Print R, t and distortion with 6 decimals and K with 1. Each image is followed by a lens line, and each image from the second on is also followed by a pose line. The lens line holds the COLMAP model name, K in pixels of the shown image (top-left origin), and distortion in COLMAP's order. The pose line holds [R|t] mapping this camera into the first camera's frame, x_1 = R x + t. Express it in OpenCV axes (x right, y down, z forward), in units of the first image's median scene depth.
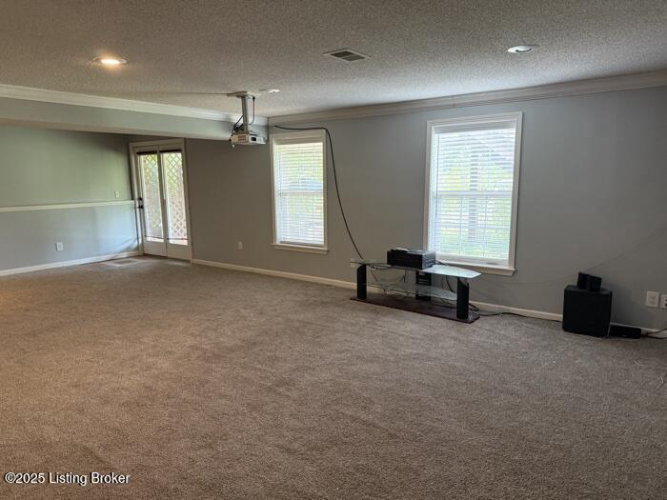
lens RADIAL K [[462.8, 0, 333.3], [0, 462.8, 254.2], [0, 0, 1]] dist [0.036304, -0.037712]
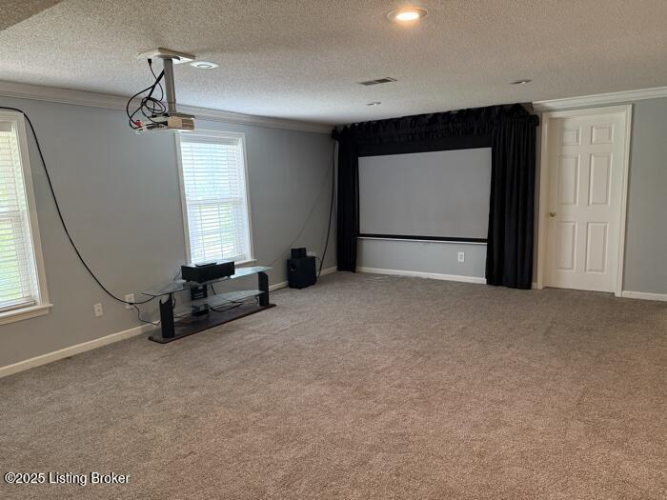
lens RADIAL K [[462.8, 0, 337.6], [0, 462.8, 244.6], [0, 0, 1]] dist [0.036304, -0.037712]
pose [[-0.053016, -0.116511, 0.991773, -0.838881], [0.204423, 0.970871, 0.124983, -0.114747], [-0.977446, 0.209367, -0.027654, 0.815823]]
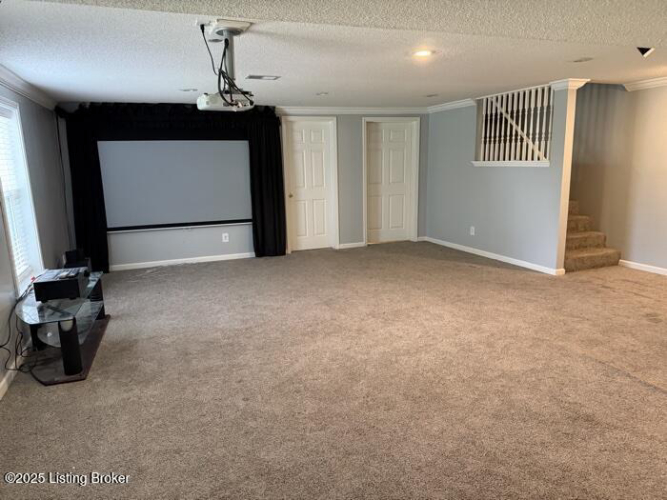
lens RADIAL K [[462.8, 0, 333.4], [0, 462.8, 250.4], [0, 0, 1]] dist [0.036304, -0.037712]
pose [[-0.854443, -0.064228, 0.515559, -0.606900], [0.124876, 0.937850, 0.323795, -0.238798], [-0.504314, 0.341045, -0.793319, 1.446981]]
